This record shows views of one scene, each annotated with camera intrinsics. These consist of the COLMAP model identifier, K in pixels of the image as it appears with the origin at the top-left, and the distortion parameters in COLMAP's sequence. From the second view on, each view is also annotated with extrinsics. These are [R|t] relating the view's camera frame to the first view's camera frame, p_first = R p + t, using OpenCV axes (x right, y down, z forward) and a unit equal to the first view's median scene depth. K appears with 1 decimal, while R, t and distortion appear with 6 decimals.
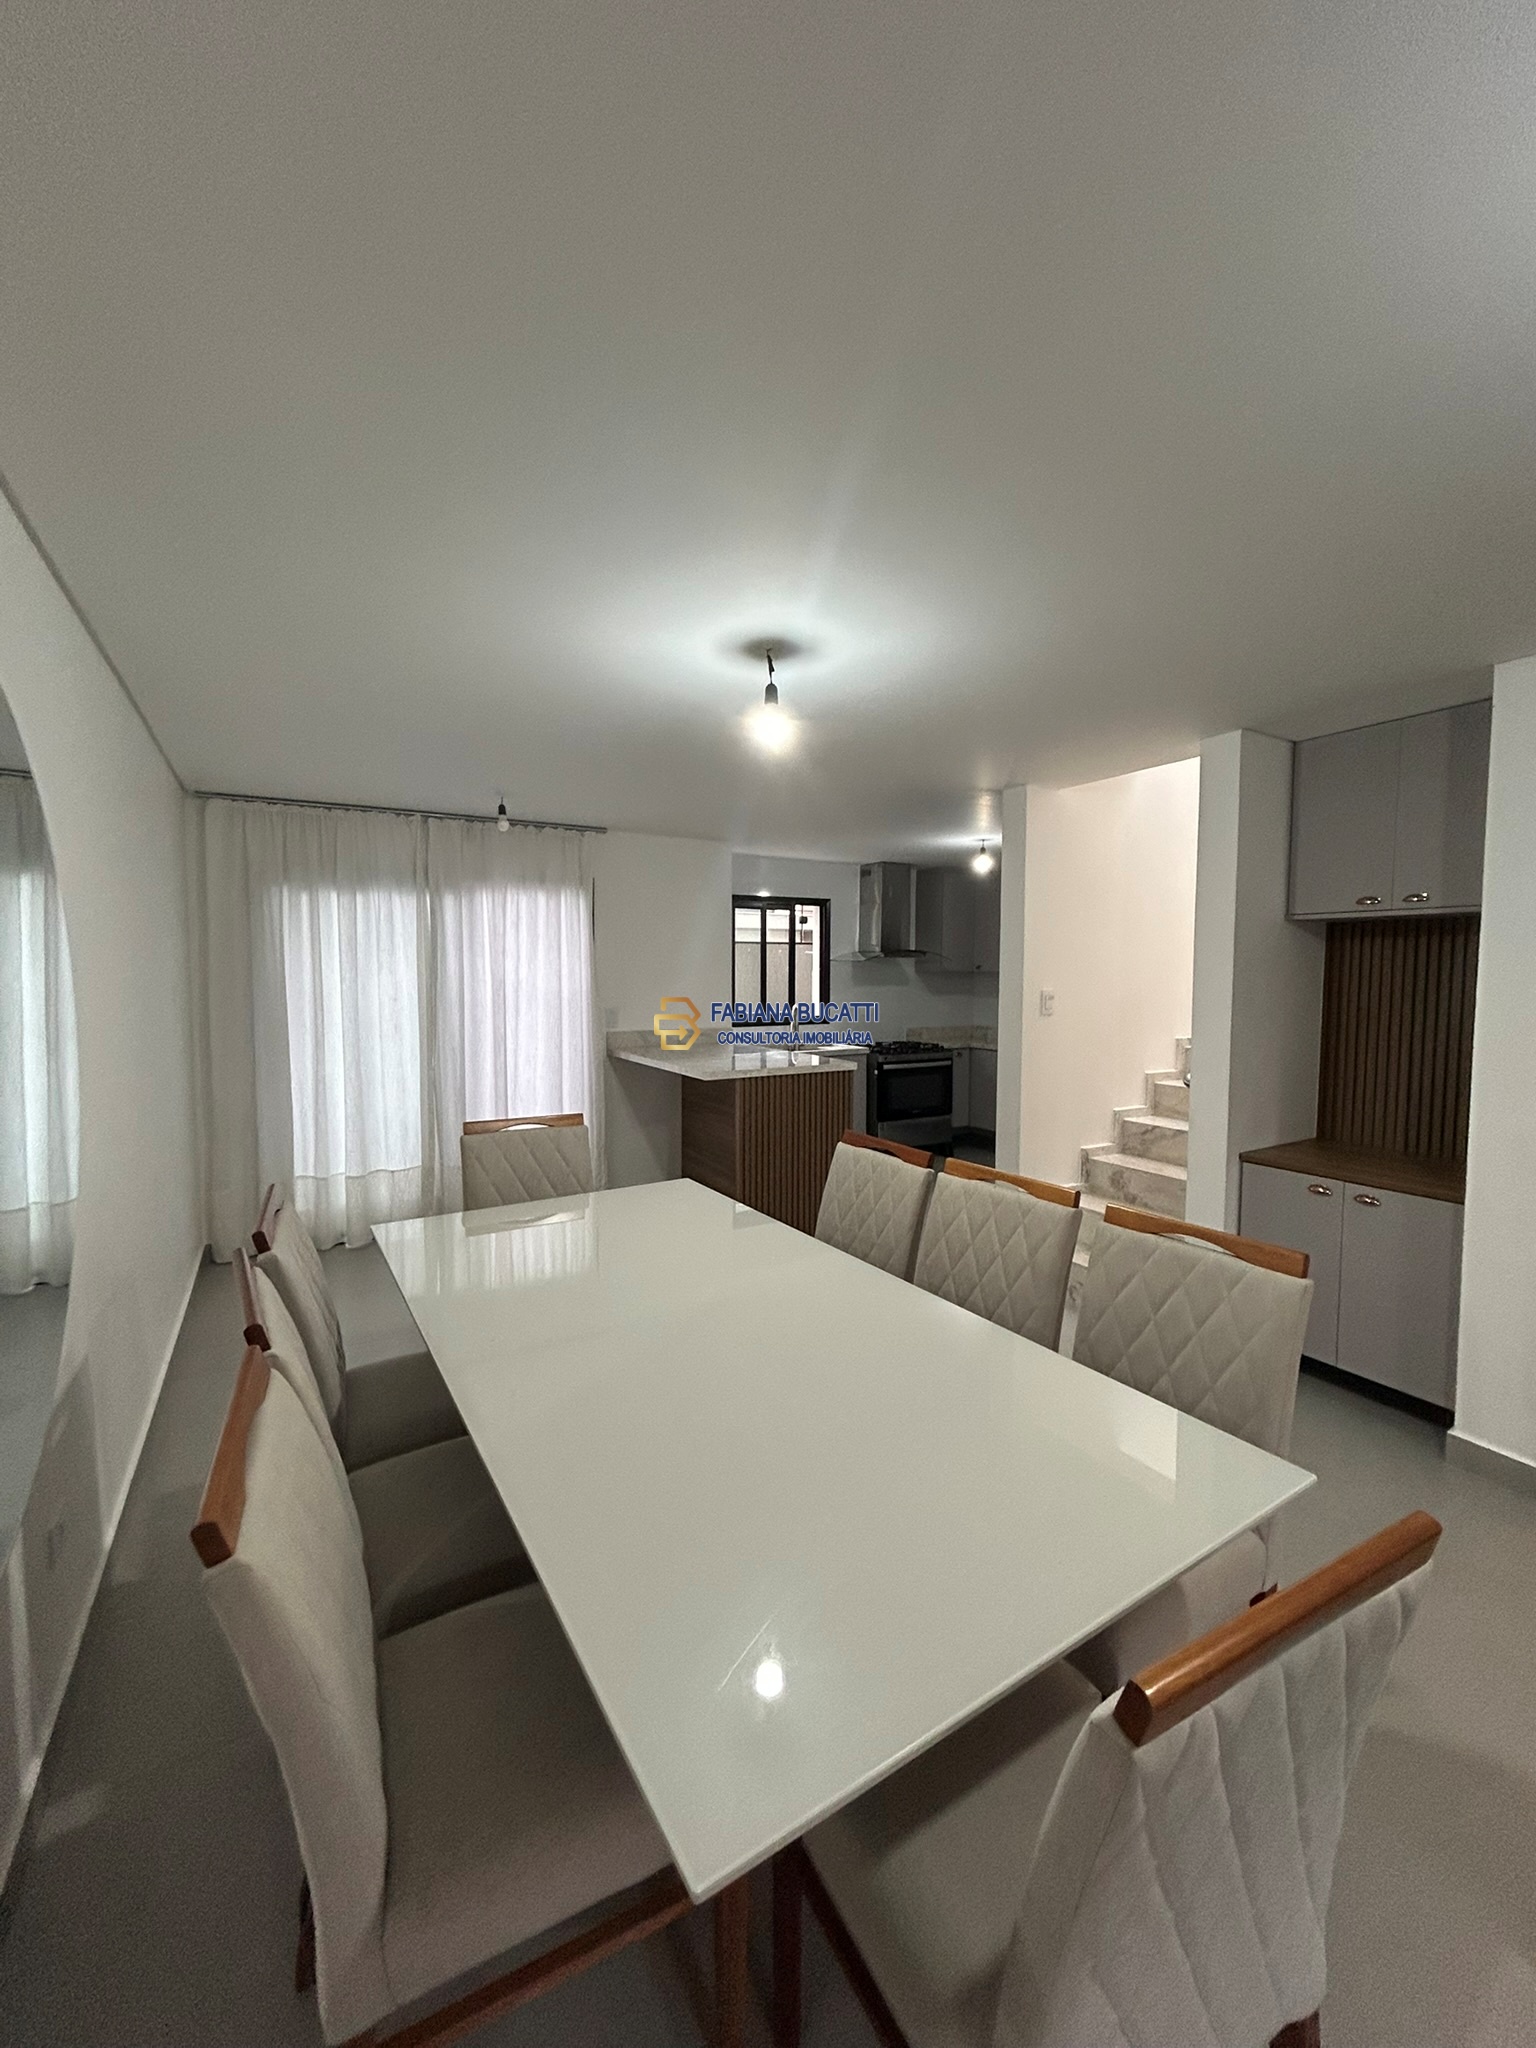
lens RADIAL K [[827.2, 0, 767.8], [0, 827.2, 1022.8], [0, 0, 1]] dist [0.000132, 0.000910]
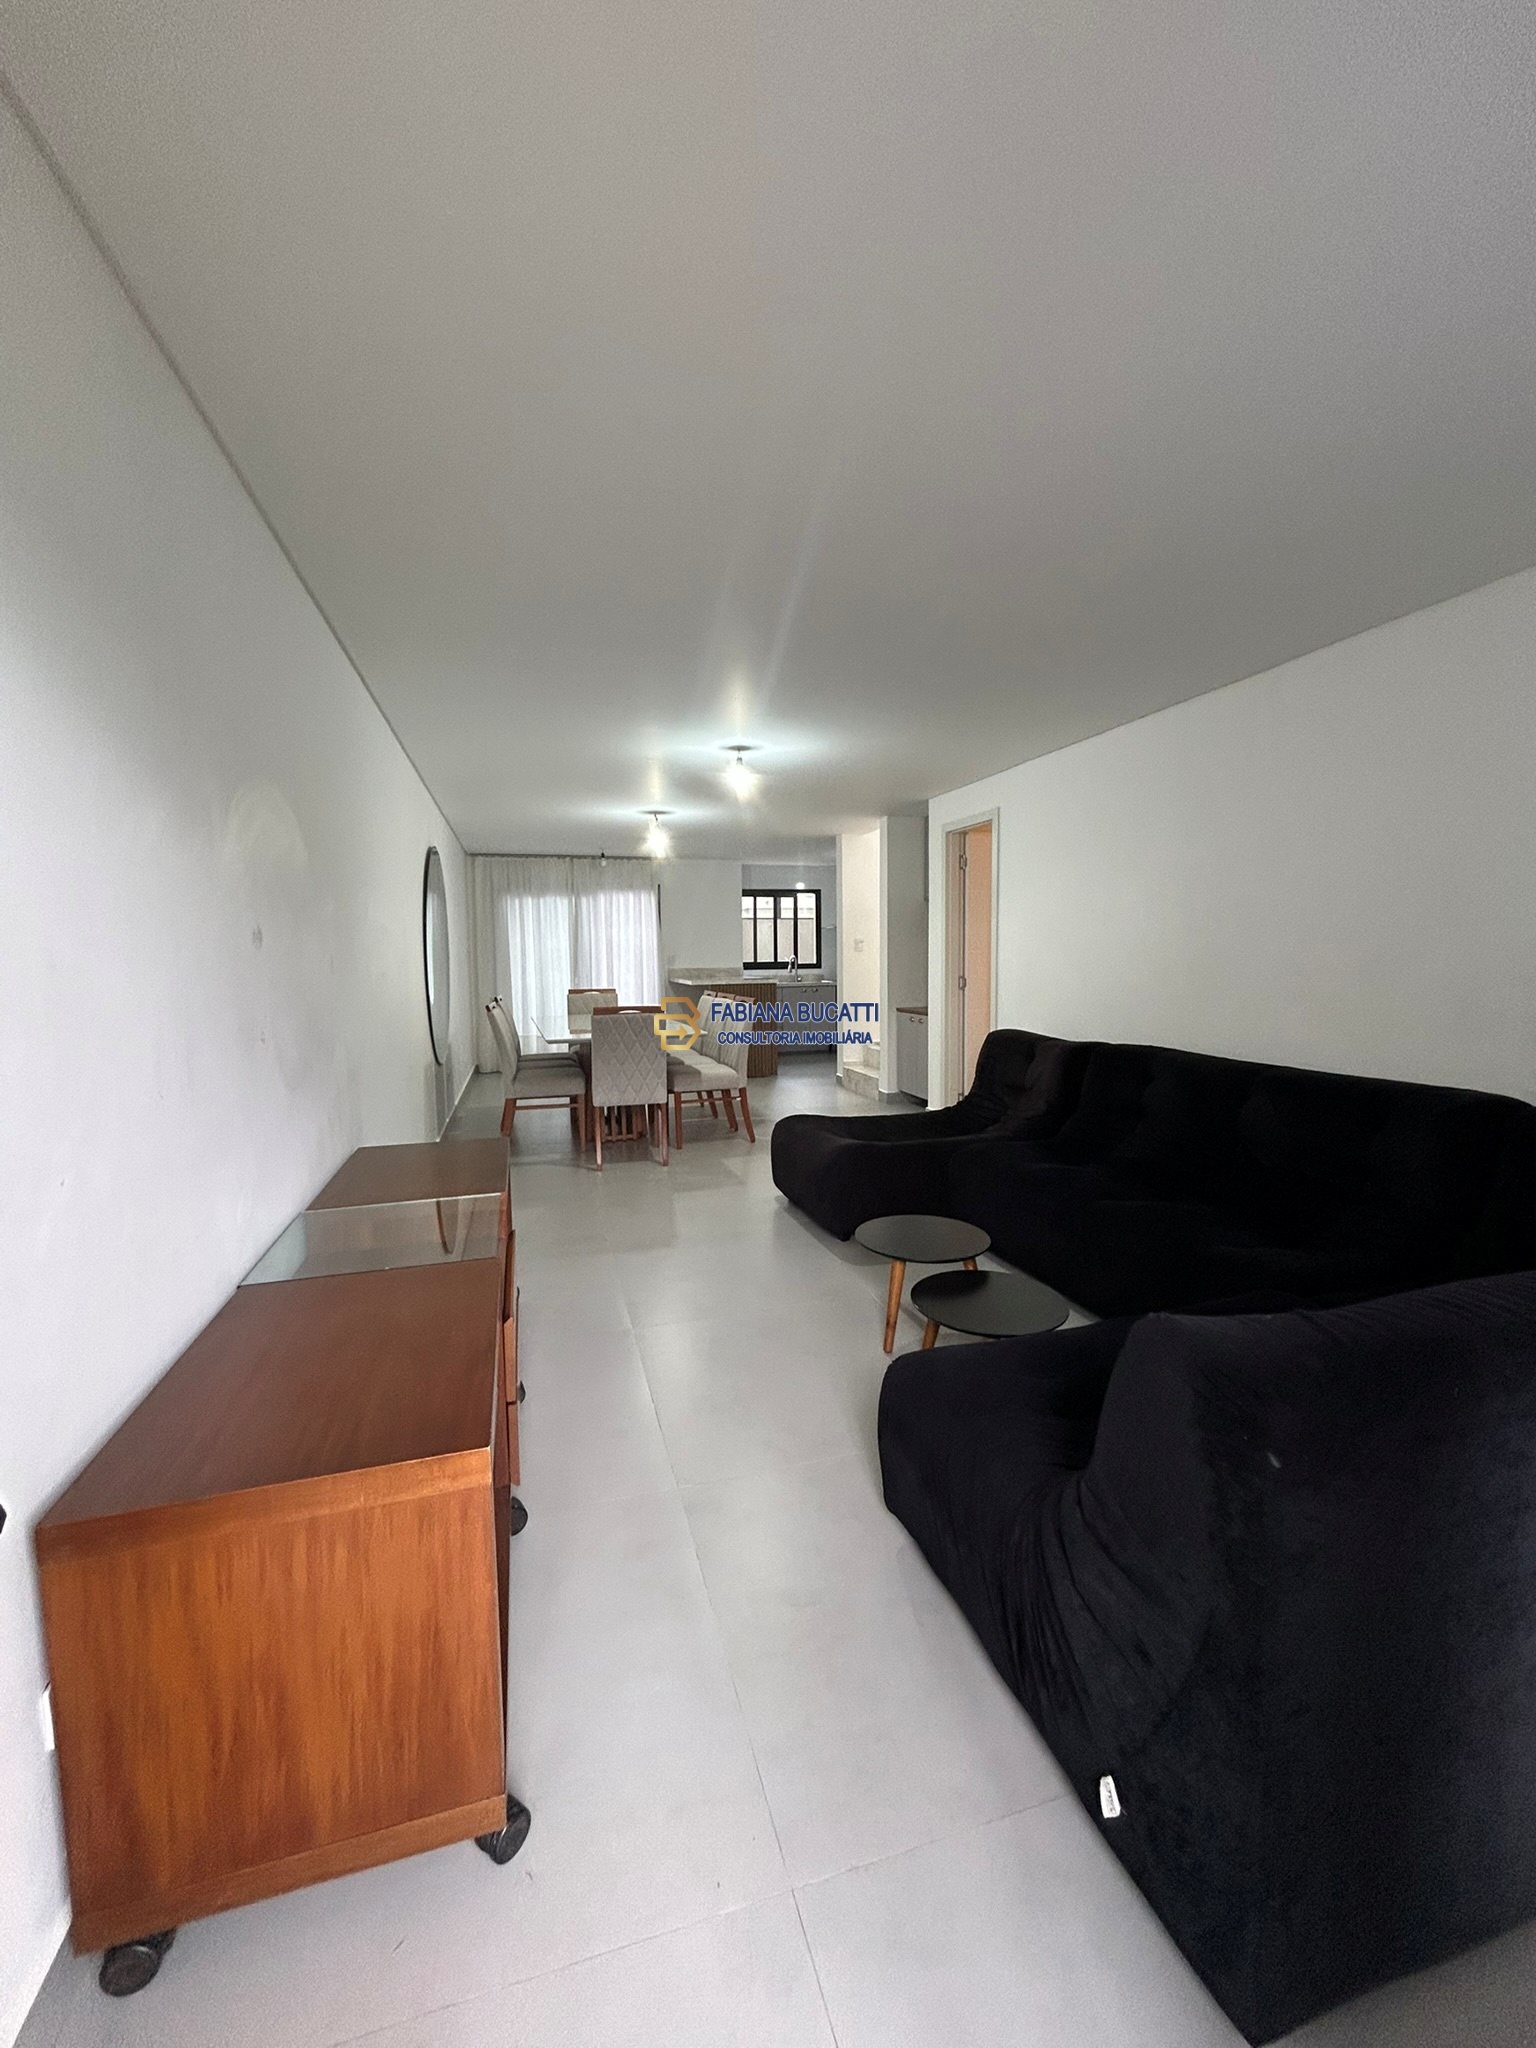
lens RADIAL K [[827.2, 0, 766.3], [0, 827.2, 1015.9], [0, 0, 1]] dist [0.000132, 0.000910]
pose [[0.970687, 0.005489, -0.240285, 0.469066], [-0.001666, 0.999869, 0.016112, 0.089040], [0.240342, -0.015239, 0.970569, -0.744164]]
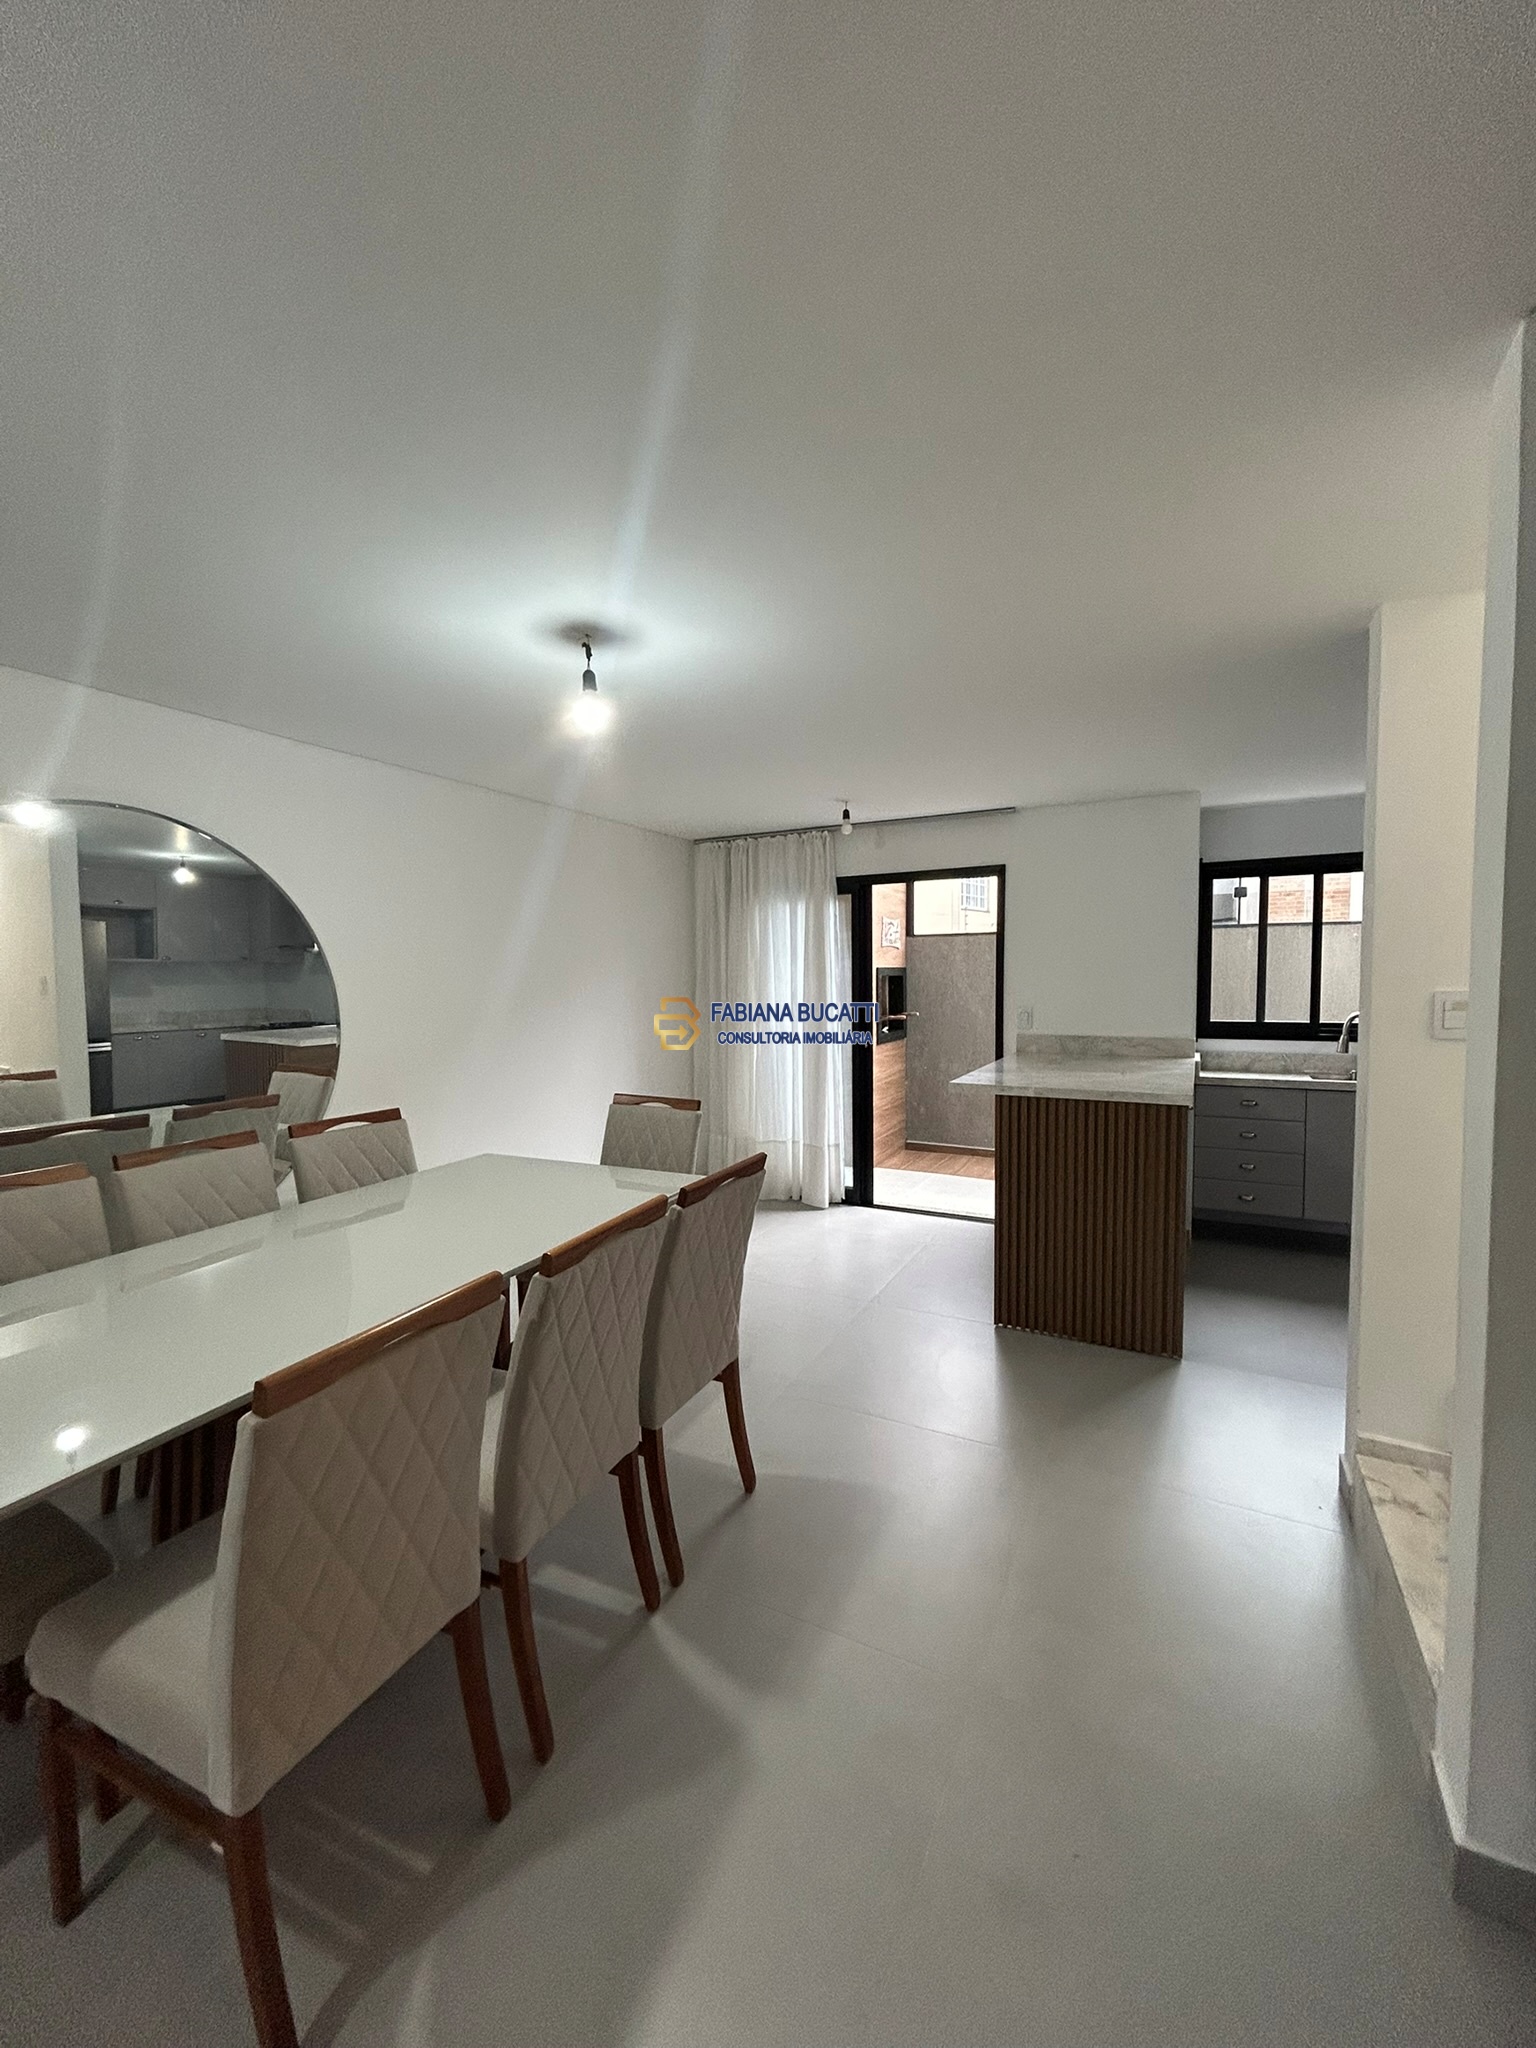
lens RADIAL K [[827.2, 0, 767.5], [0, 827.2, 1030.9], [0, 0, 1]] dist [0.000132, 0.000910]
pose [[0.541003, 0.050853, -0.839482, 0.428898], [-0.040372, 0.998590, 0.034474, -0.012133], [0.840051, 0.015241, 0.542293, 0.289840]]
